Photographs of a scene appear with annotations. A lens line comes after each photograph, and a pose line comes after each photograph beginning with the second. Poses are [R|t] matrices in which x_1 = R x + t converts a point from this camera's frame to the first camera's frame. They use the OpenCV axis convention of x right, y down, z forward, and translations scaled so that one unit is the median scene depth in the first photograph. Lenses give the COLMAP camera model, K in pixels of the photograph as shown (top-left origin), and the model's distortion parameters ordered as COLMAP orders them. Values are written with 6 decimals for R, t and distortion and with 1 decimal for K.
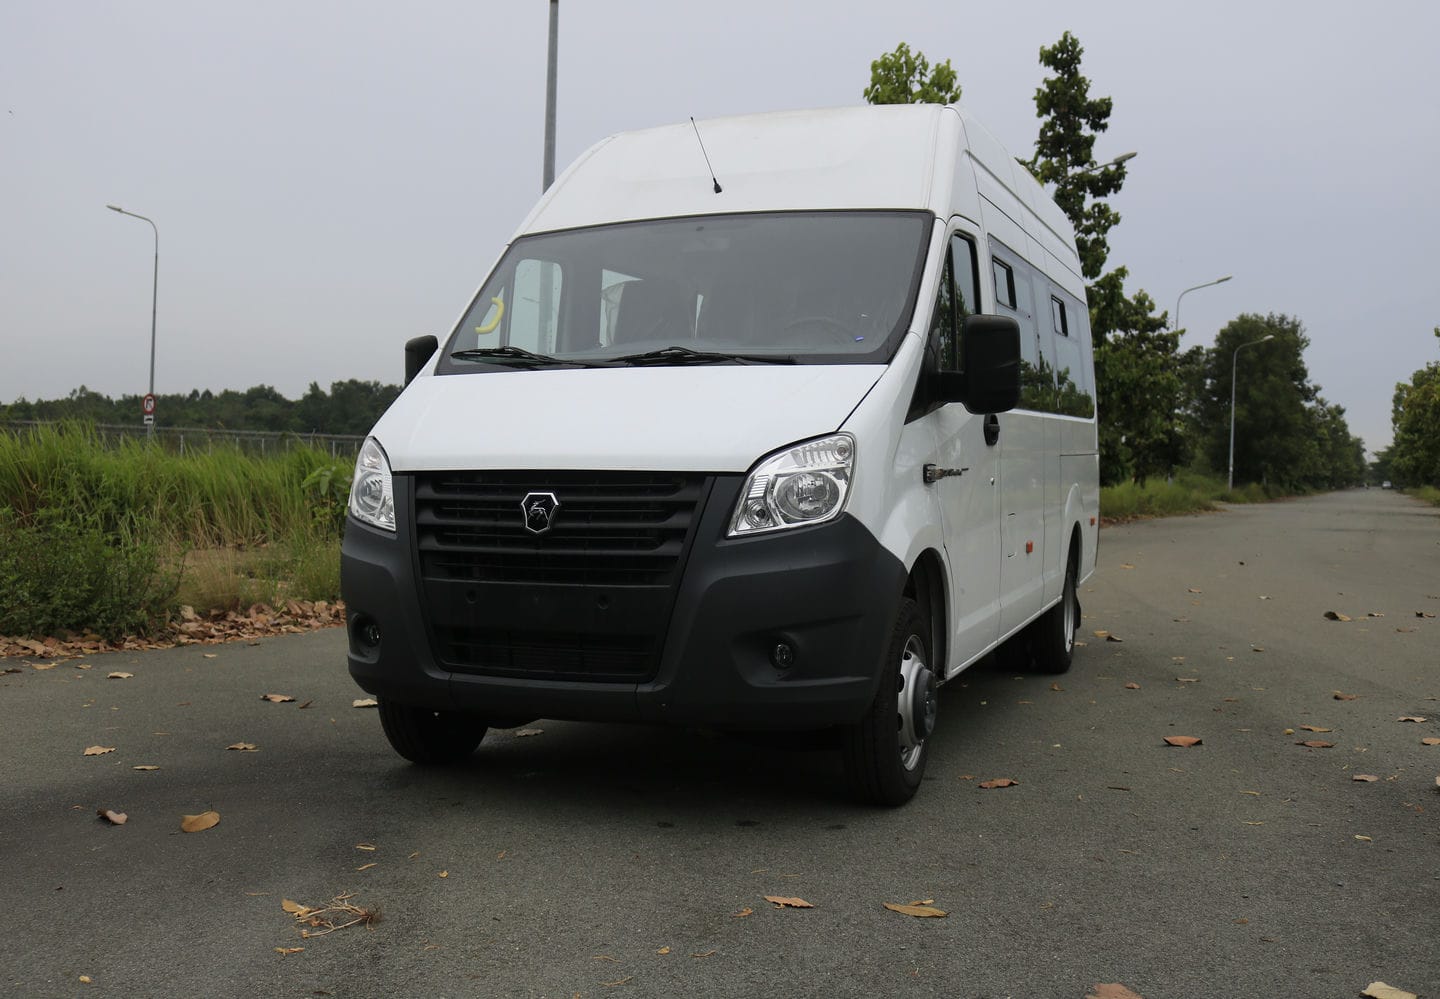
lens RADIAL K [[1491.1, 0, 710.8], [0, 1491.1, 441.8], [0, 0, 1]] dist [-0.110782, 0.113692]
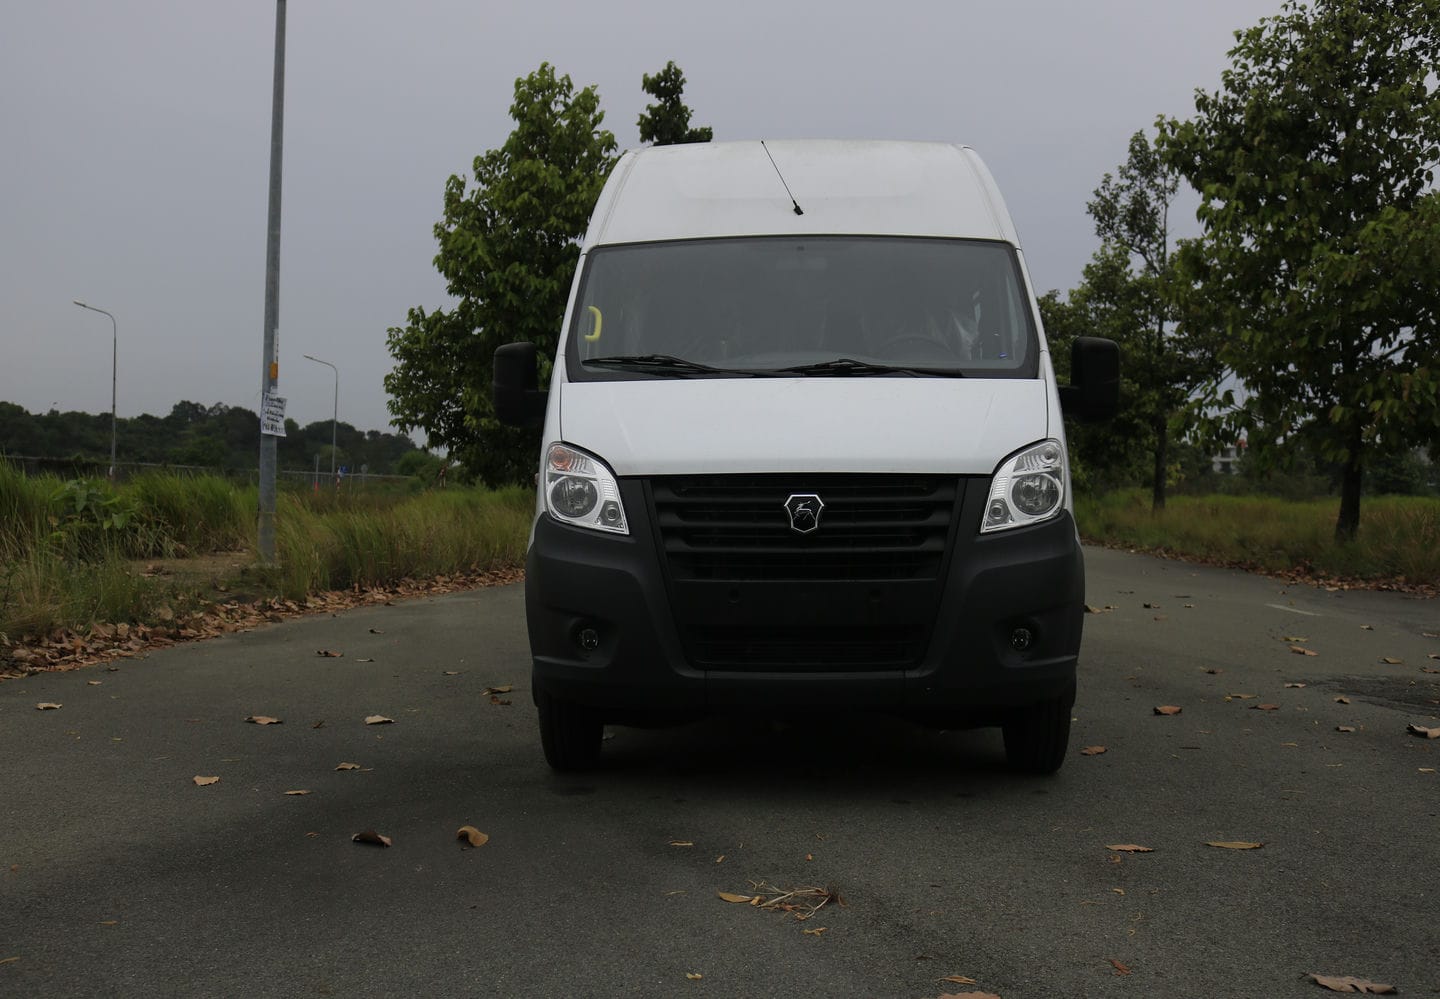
lens RADIAL K [[1492.5, 0, 705.4], [0, 1492.5, 447.6], [0, 0, 1]] dist [-0.123573, 0.133423]
pose [[0.951764, 0.003643, 0.306809, -0.333943], [-0.001399, 0.999971, -0.007535, 0.005908], [-0.306828, 0.006743, 0.951741, 0.010562]]
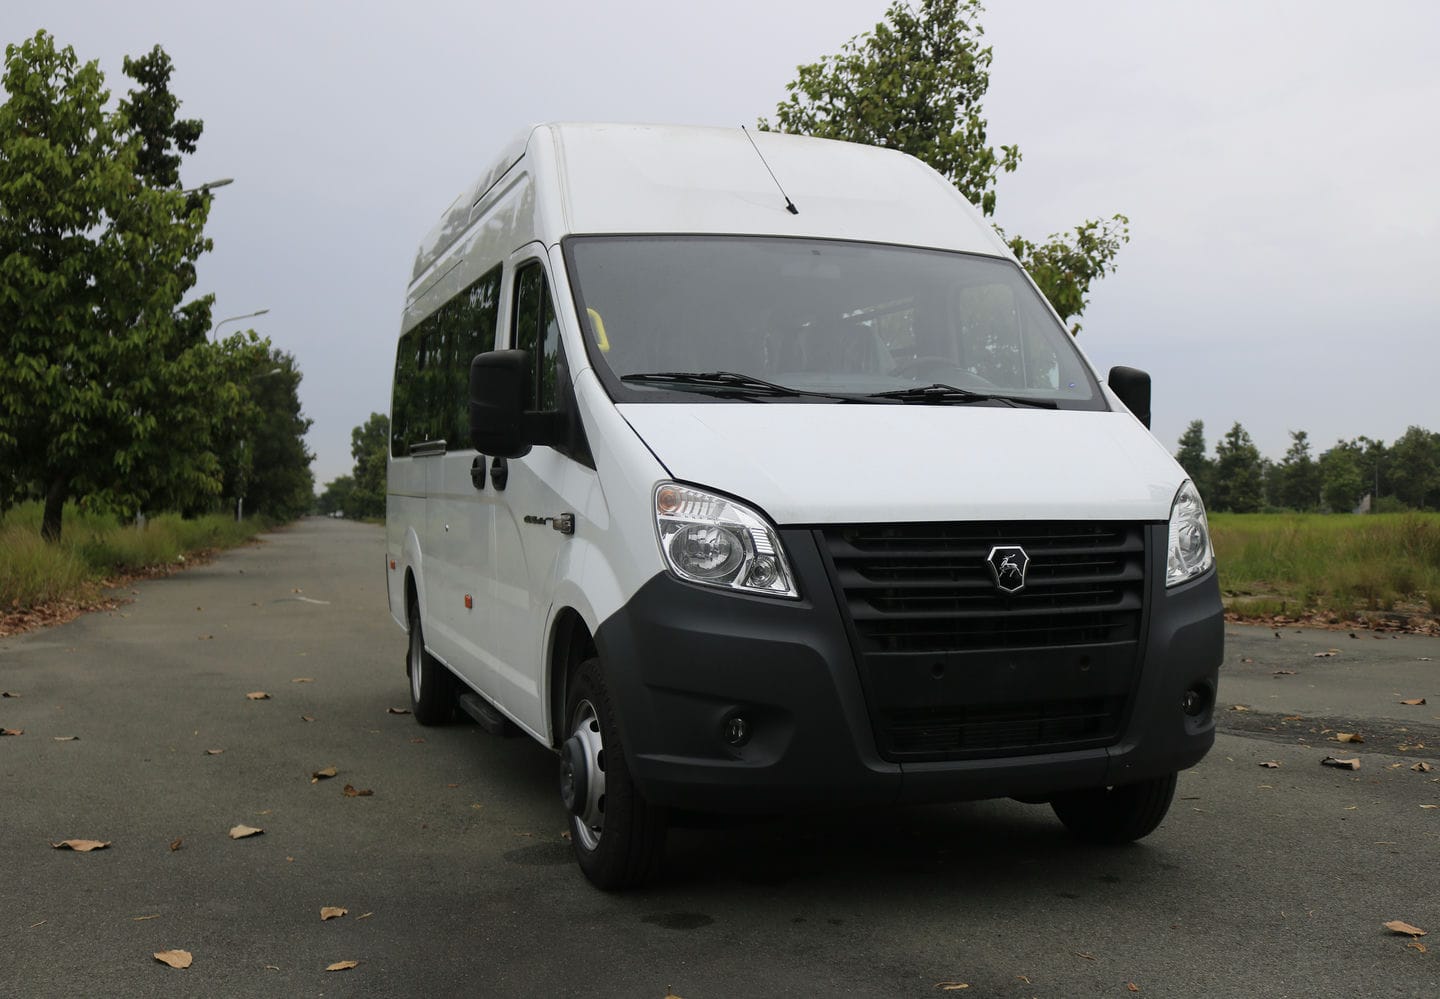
lens RADIAL K [[1486.0, 0, 696.5], [0, 1486.0, 466.1], [0, 0, 1]] dist [-0.114827, 0.115842]
pose [[0.771818, 0.009677, 0.635770, -0.540988], [-0.006946, 0.999953, -0.006789, -0.004287], [-0.635806, 0.000824, 0.771848, 0.289417]]
